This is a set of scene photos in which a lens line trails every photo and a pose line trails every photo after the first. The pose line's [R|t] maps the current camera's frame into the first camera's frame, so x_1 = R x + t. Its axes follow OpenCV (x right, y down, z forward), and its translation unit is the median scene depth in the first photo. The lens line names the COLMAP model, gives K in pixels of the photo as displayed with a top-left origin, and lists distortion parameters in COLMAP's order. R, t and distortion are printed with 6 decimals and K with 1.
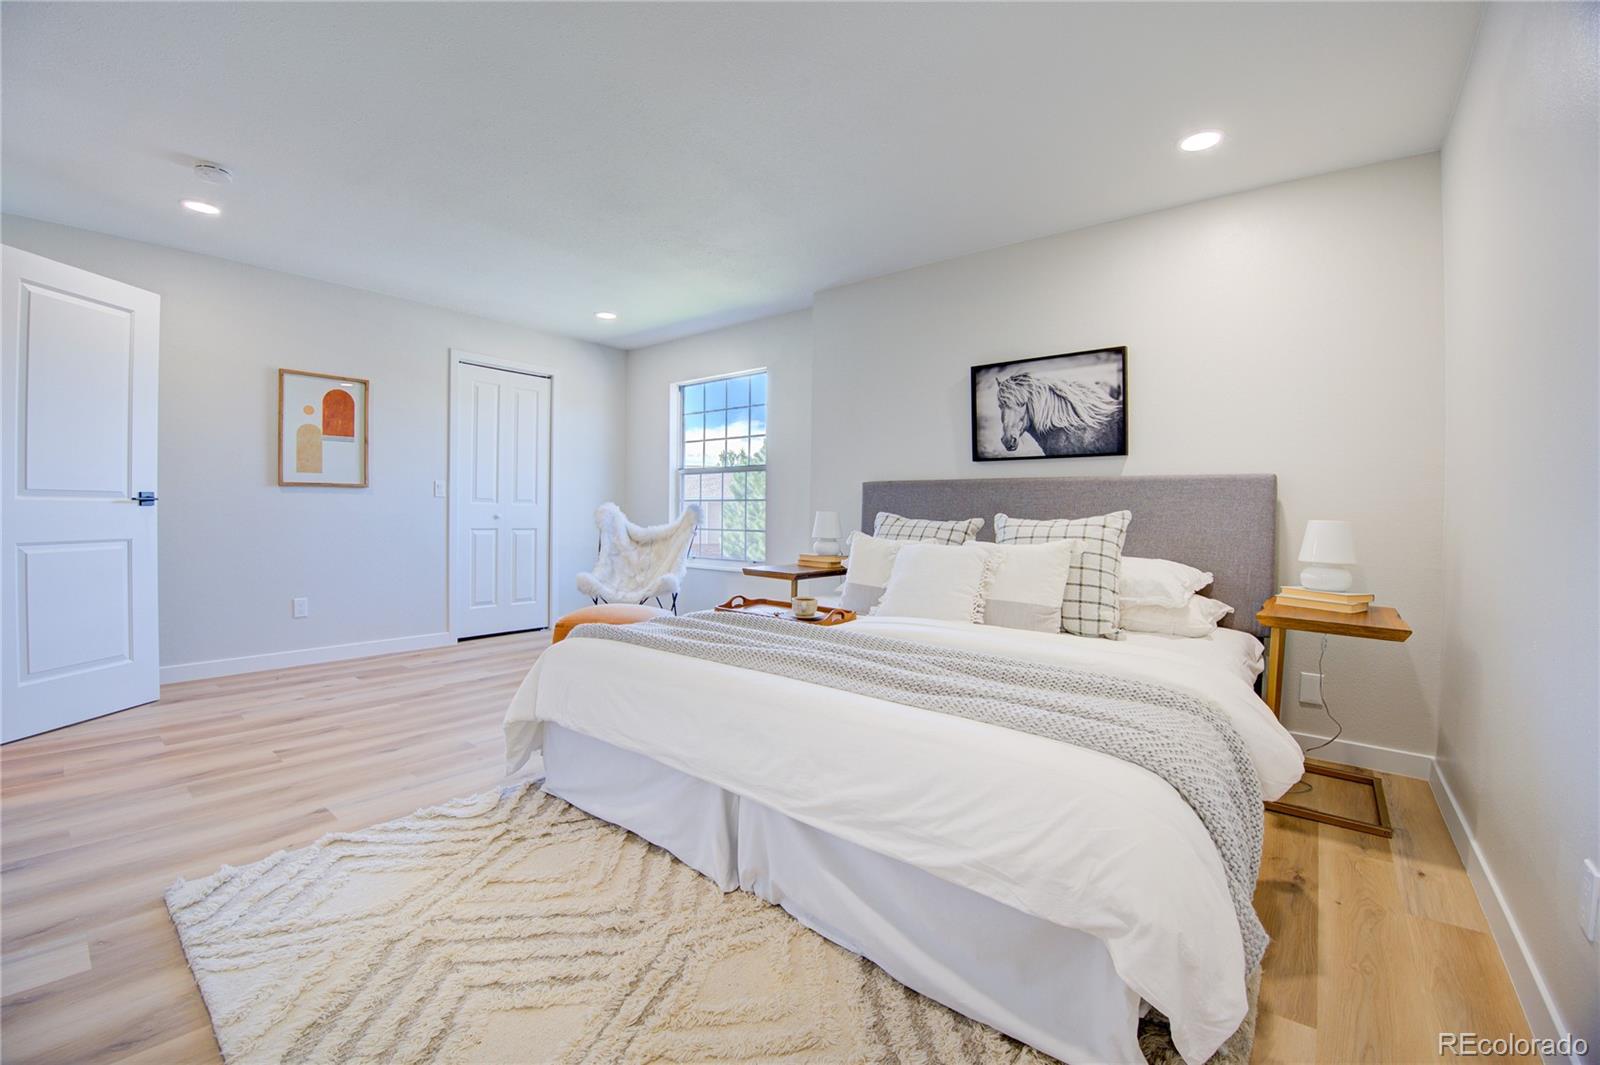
lens RADIAL K [[660.1, 0, 782.3], [0, 660.1, 518.0], [0, 0, 1]] dist [-0.044374, -0.000015]
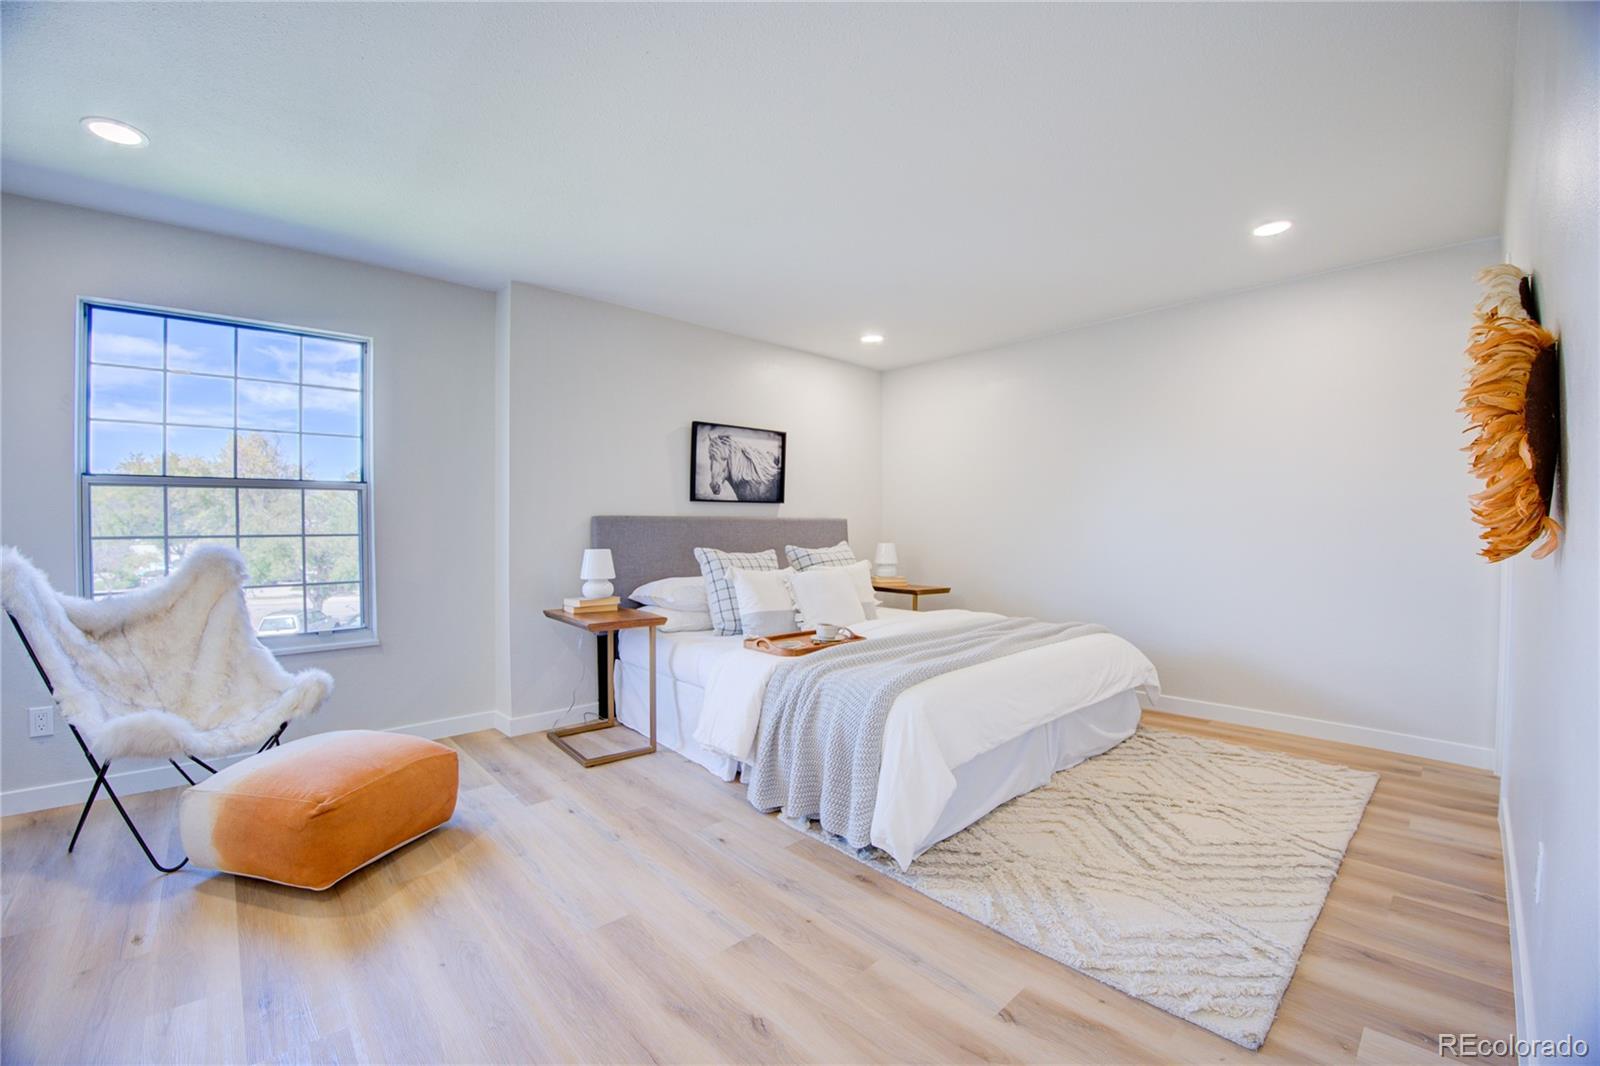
lens RADIAL K [[660.1, 0, 782.3], [0, 660.1, 518.5], [0, 0, 1]] dist [-0.044374, -0.000015]
pose [[0.149828, 0.001065, 0.988712, -0.872529], [0.017774, 0.999835, -0.003770, -0.049202], [-0.988552, 0.018138, 0.149784, 0.681830]]
